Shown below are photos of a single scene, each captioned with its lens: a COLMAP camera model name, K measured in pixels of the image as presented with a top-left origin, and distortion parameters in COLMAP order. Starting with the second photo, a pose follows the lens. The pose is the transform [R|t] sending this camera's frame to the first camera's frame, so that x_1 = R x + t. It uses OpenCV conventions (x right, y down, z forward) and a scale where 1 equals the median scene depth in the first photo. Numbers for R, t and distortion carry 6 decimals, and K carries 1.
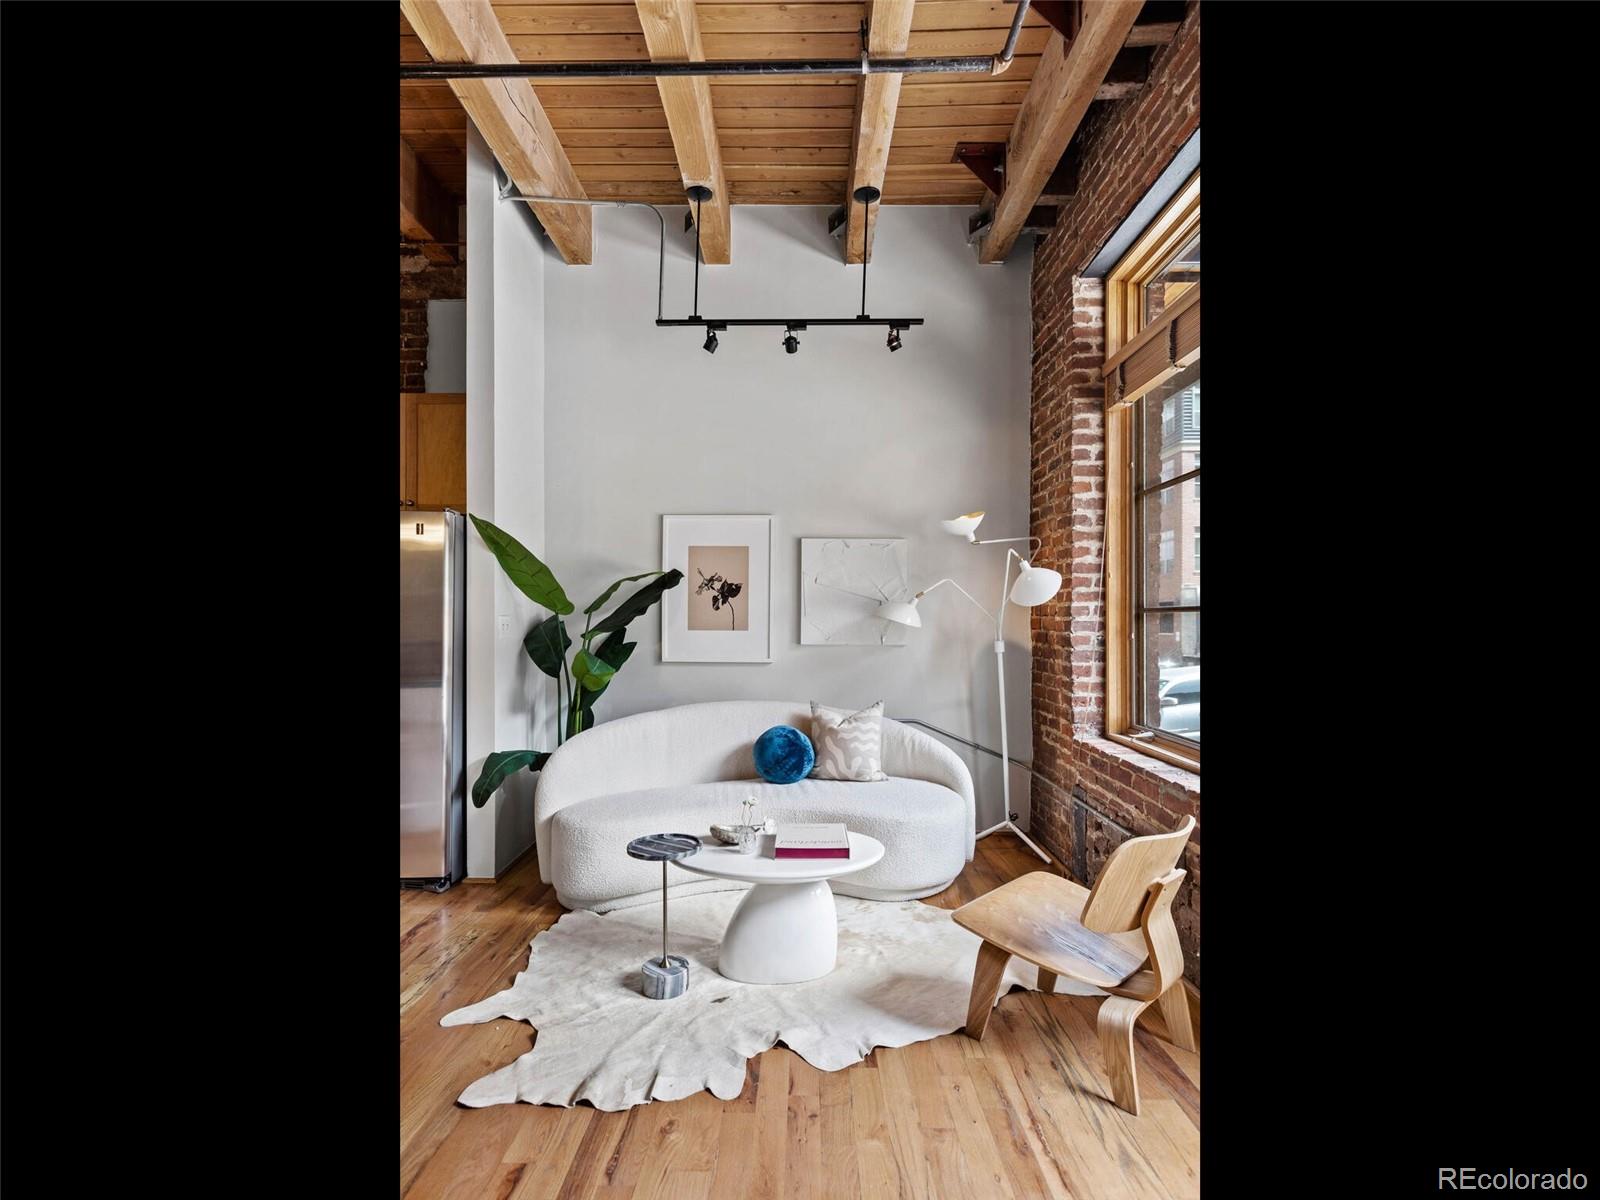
lens RADIAL K [[711.2, 0, 778.7], [0, 711.2, 623.7], [0, 0, 1]] dist [-0.001185, 0.000555]
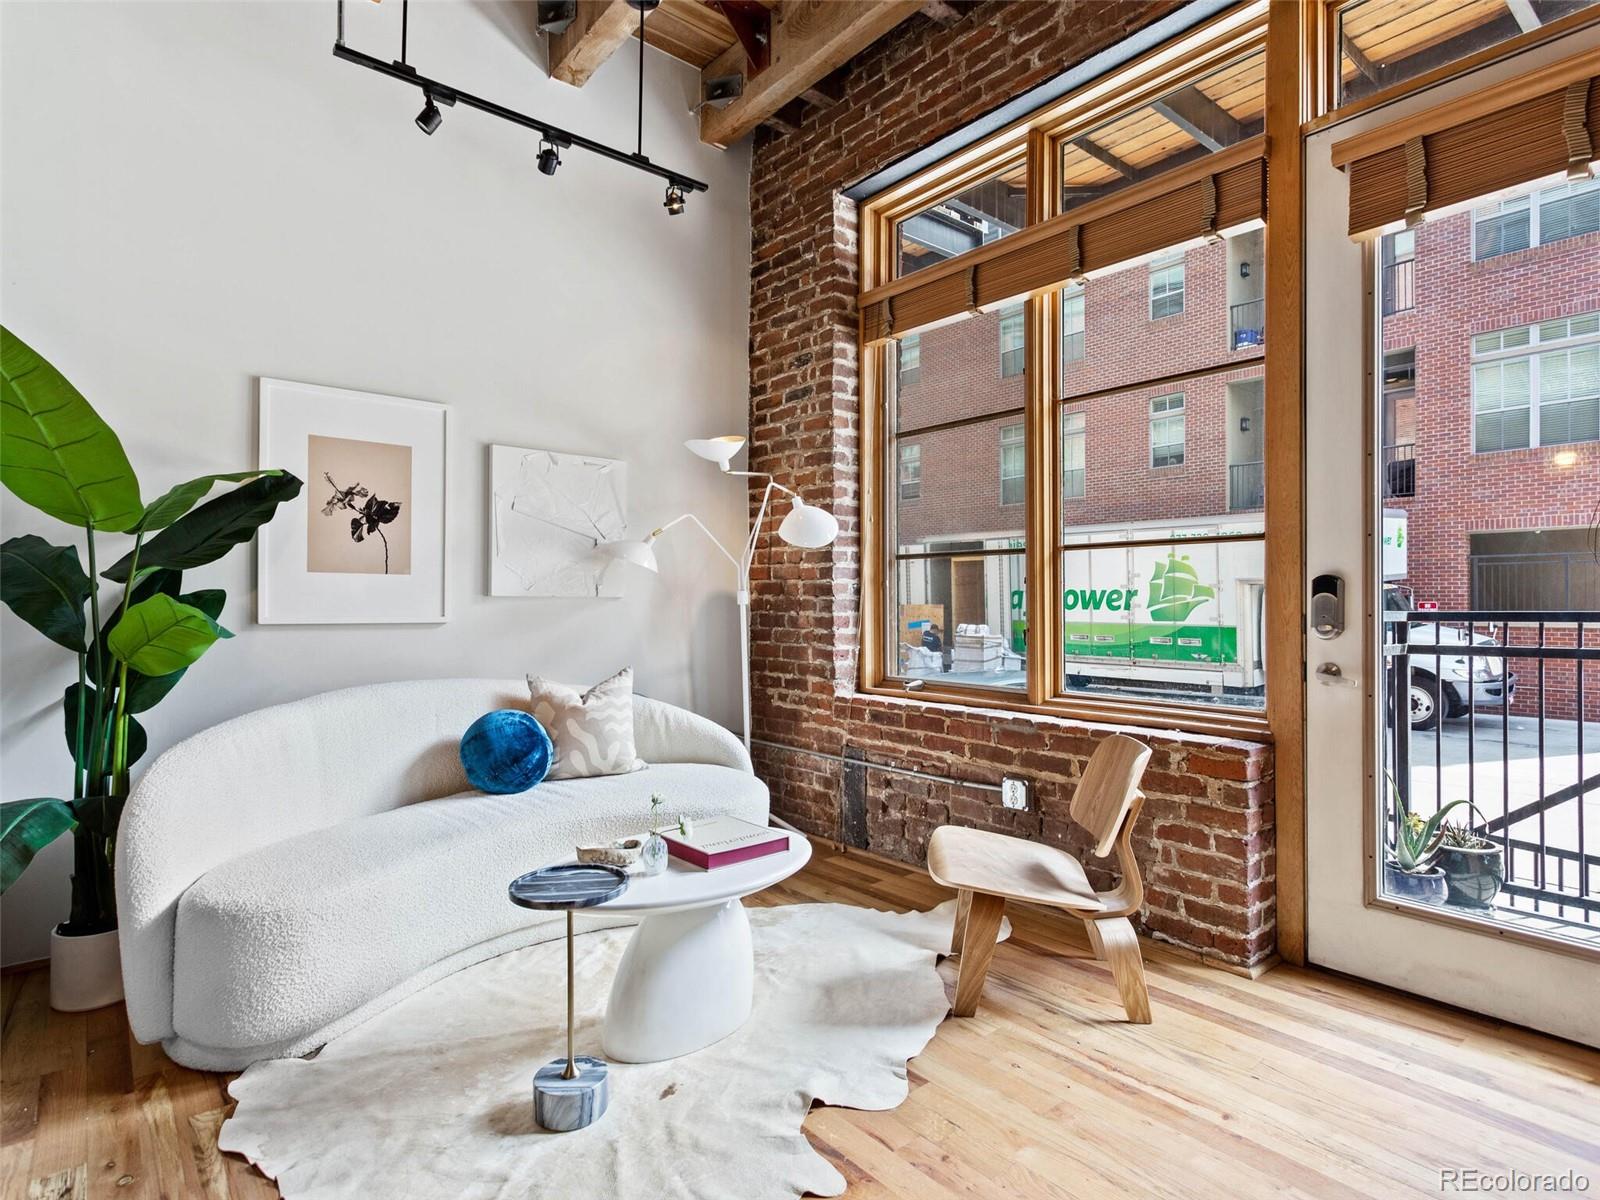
lens RADIAL K [[869.2, 0, 790.2], [0, 869.2, 596.0], [0, 0, 1]] dist [0.004707, 0.001888]
pose [[0.752640, 0.006089, 0.658404, -0.365533], [-0.001238, 0.999969, -0.007833, 0.042326], [-0.658431, 0.005081, 0.752624, 0.198610]]
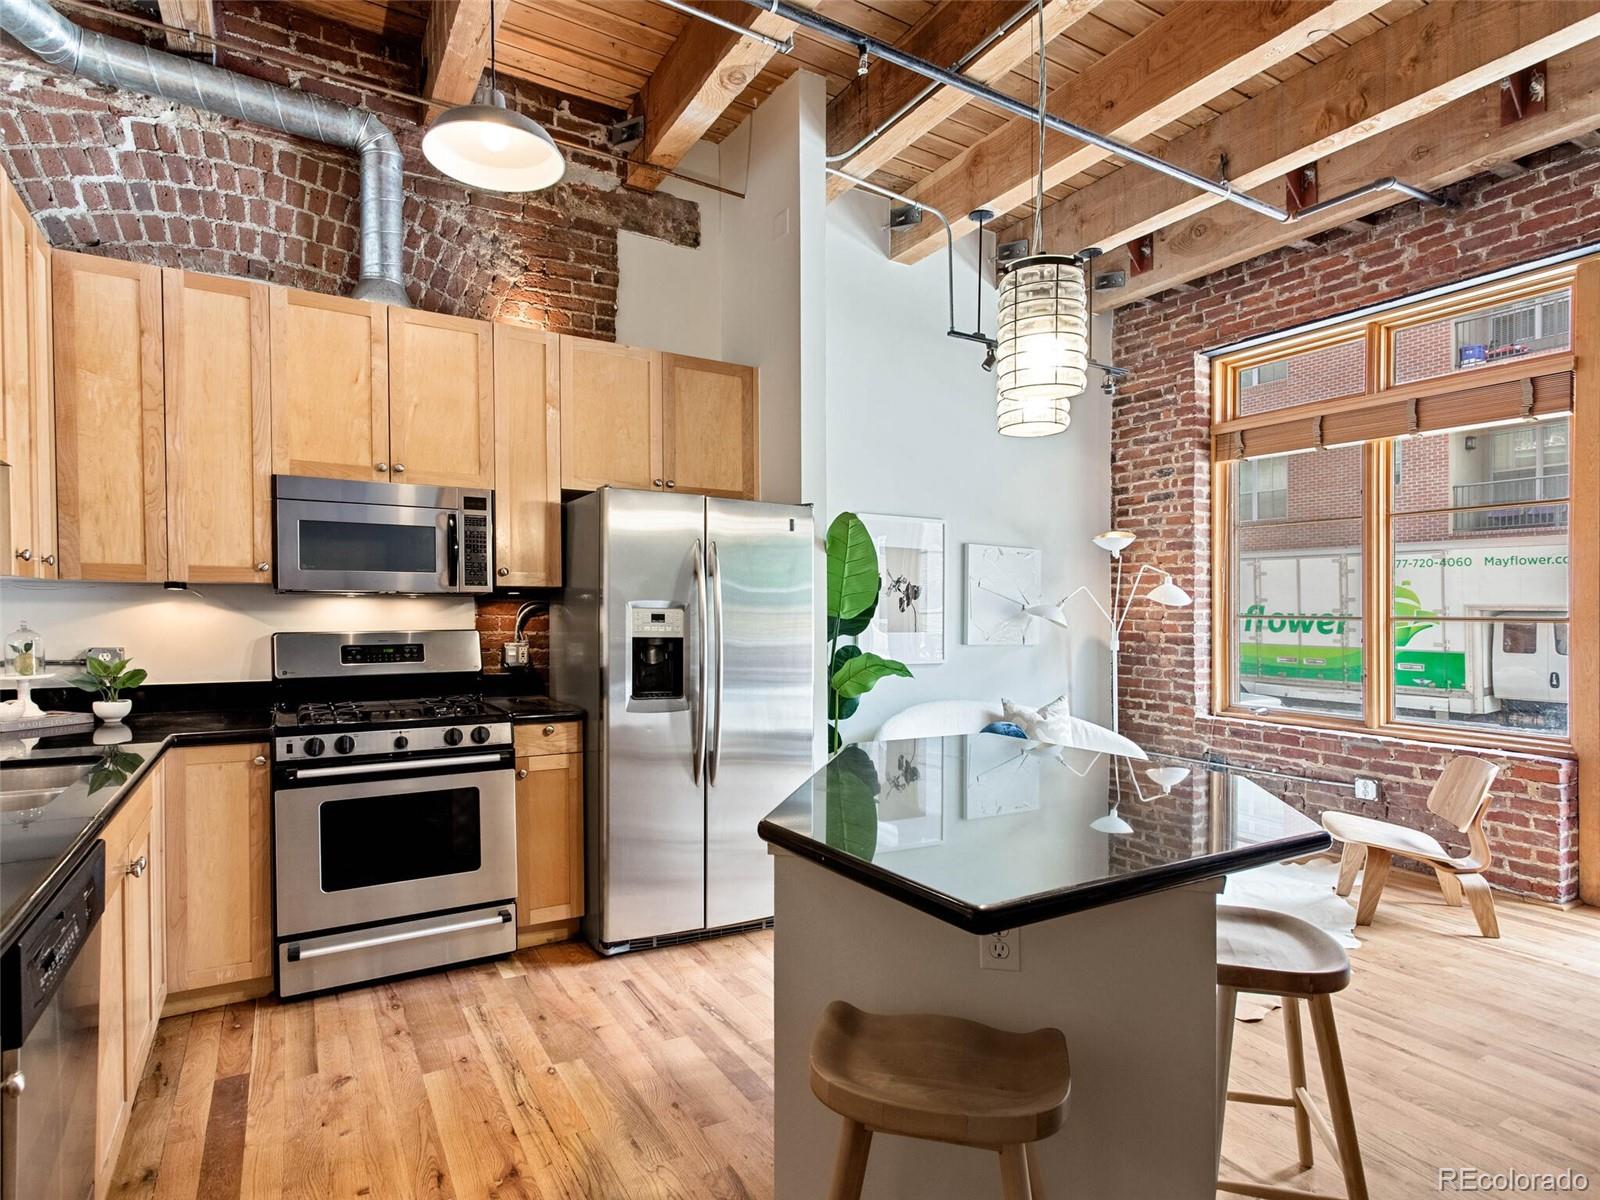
lens RADIAL K [[868.6, 0, 787.9], [0, 868.6, 607.0], [0, 0, 1]] dist [0.009118, -0.000165]
pose [[0.849883, 0.009322, 0.526889, -1.025837], [-0.007172, 0.999956, -0.006122, -0.020433], [-0.526922, 0.001424, 0.849912, 0.064408]]
